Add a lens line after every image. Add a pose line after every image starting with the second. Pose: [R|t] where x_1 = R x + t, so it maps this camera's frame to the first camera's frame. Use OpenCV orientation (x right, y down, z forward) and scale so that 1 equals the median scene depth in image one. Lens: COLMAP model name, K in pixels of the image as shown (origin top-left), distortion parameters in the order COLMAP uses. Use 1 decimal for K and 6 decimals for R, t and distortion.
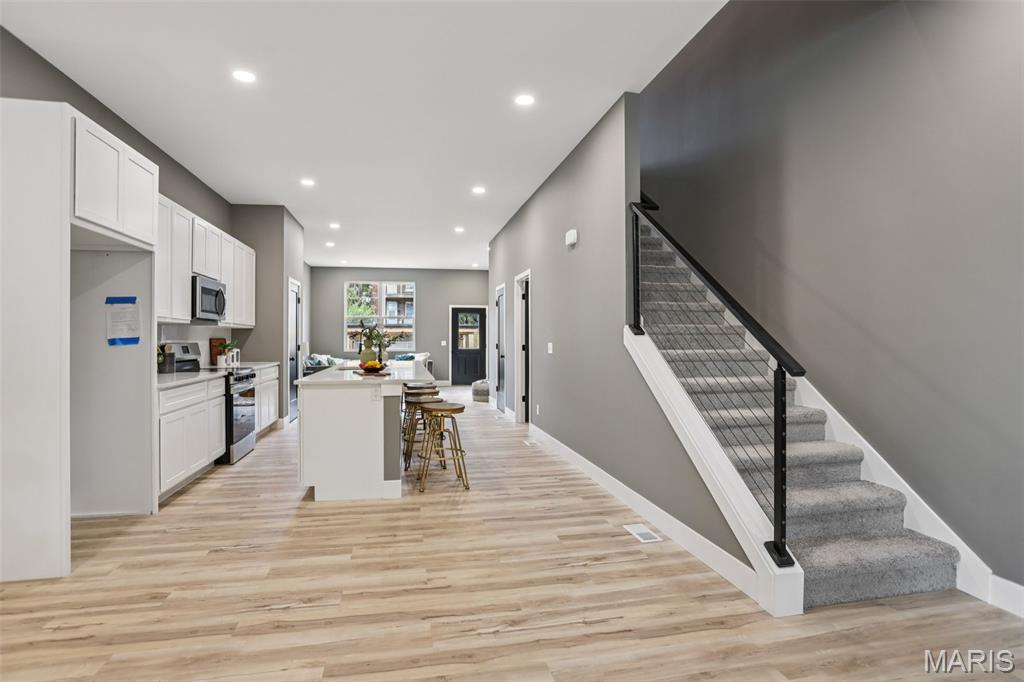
lens RADIAL K [[520.8, 0, 508.8], [0, 520.8, 341.3], [0, 0, 1]] dist [-0.074525, 0.037520]
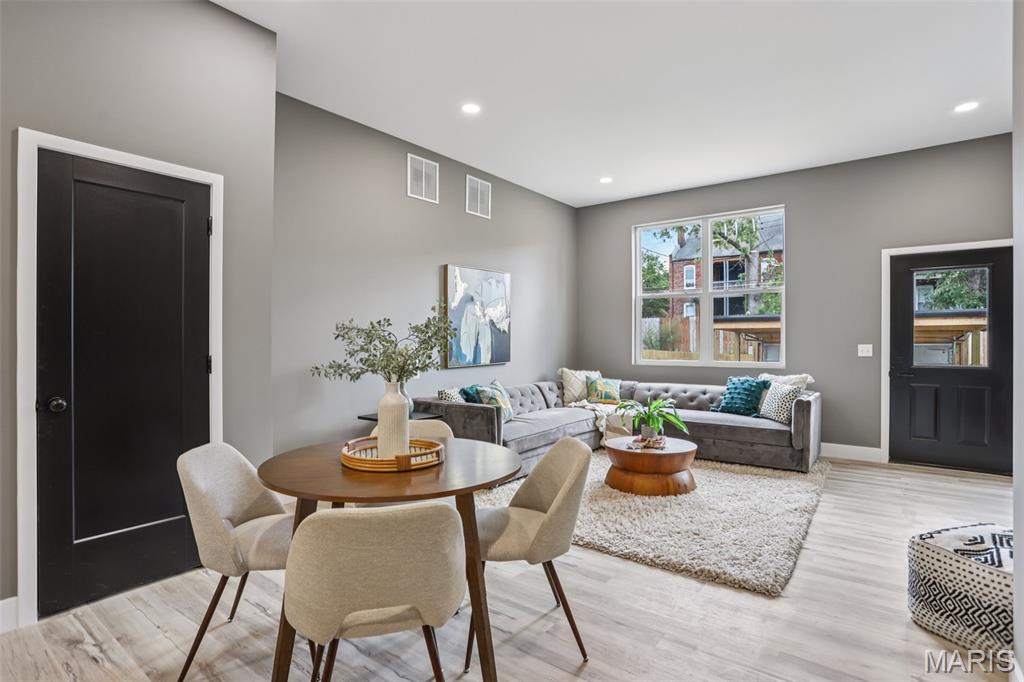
lens RADIAL K [[520.8, 0, 508.8], [0, 520.8, 341.3], [0, 0, 1]] dist [-0.074525, 0.037520]
pose [[0.659622, 0.000494, -0.751597, -0.047779], [-0.001647, 0.999998, -0.000789, -0.006196], [0.751596, 0.001758, 0.659622, 1.598009]]
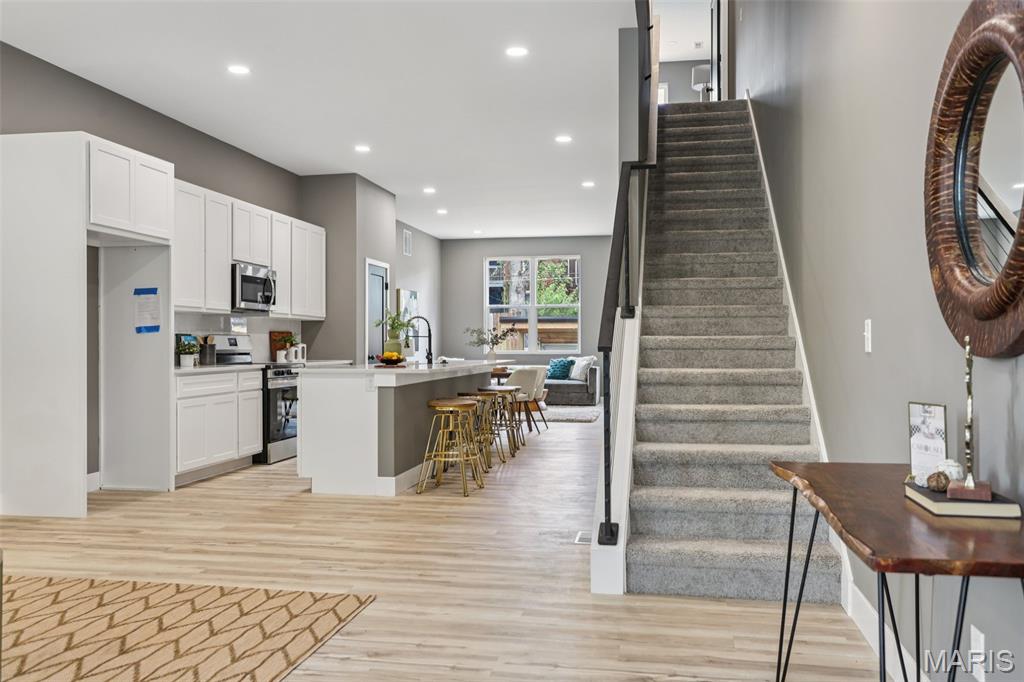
lens RADIAL K [[855.3, 0, 512.7], [0, 855.3, 354.2], [0, 0, 1]] dist [0.001973, -0.002004]
pose [[0.926913, 0.004135, -0.375253, 0.480008], [-0.001083, 0.999965, 0.008343, 0.027565], [0.375274, -0.007327, 0.926885, -0.298556]]
